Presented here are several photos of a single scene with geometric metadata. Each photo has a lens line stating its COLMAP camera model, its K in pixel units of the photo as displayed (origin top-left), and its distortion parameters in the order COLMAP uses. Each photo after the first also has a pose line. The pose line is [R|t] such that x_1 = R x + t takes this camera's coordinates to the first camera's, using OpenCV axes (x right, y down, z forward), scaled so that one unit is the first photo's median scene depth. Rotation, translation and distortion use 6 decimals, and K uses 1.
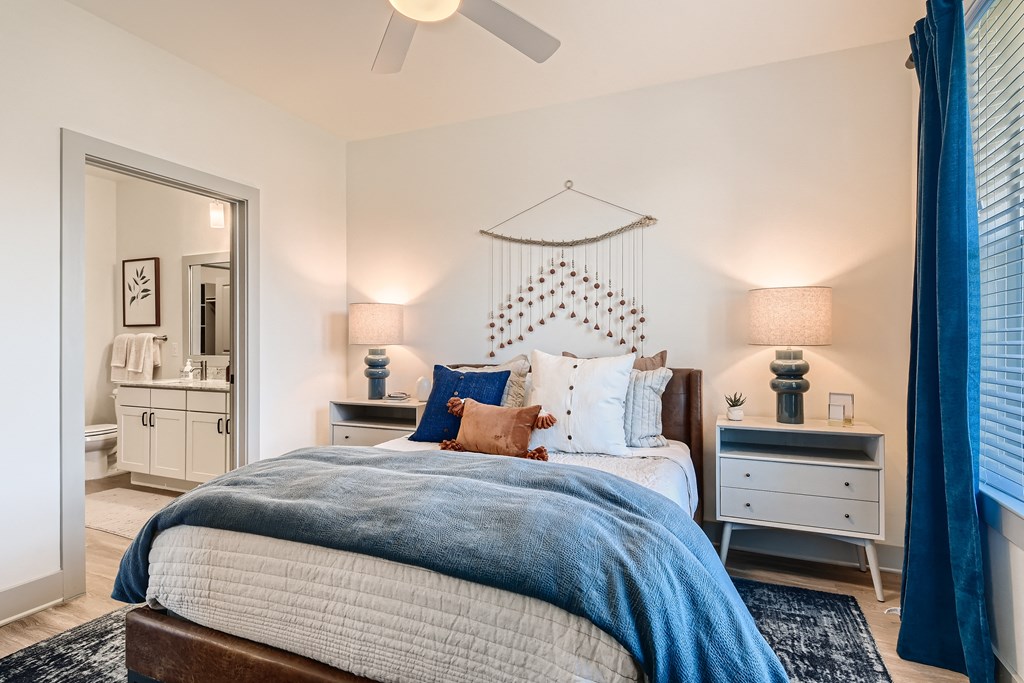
lens RADIAL K [[523.7, 0, 518.6], [0, 523.7, 341.4], [0, 0, 1]] dist [0.001399, -0.000237]
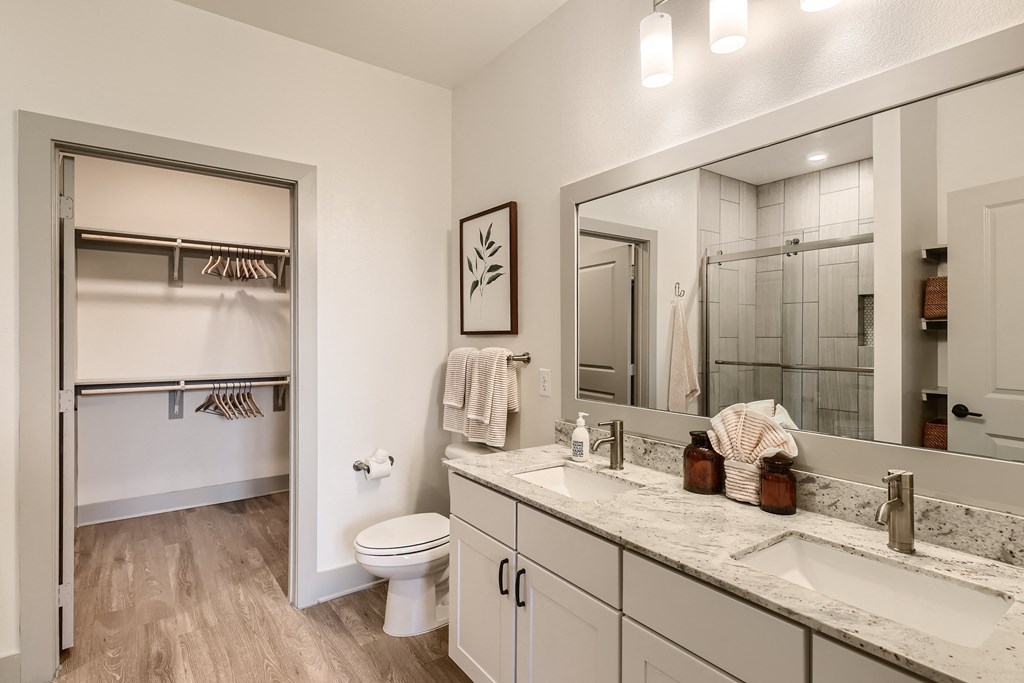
lens RADIAL K [[523.7, 0, 518.6], [0, 523.7, 341.4], [0, 0, 1]] dist [0.001399, -0.000237]
pose [[0.860411, 0.007546, -0.509544, -0.420319], [-0.004174, 0.999961, 0.007761, -0.026085], [0.509583, -0.004551, 0.860409, 0.555682]]
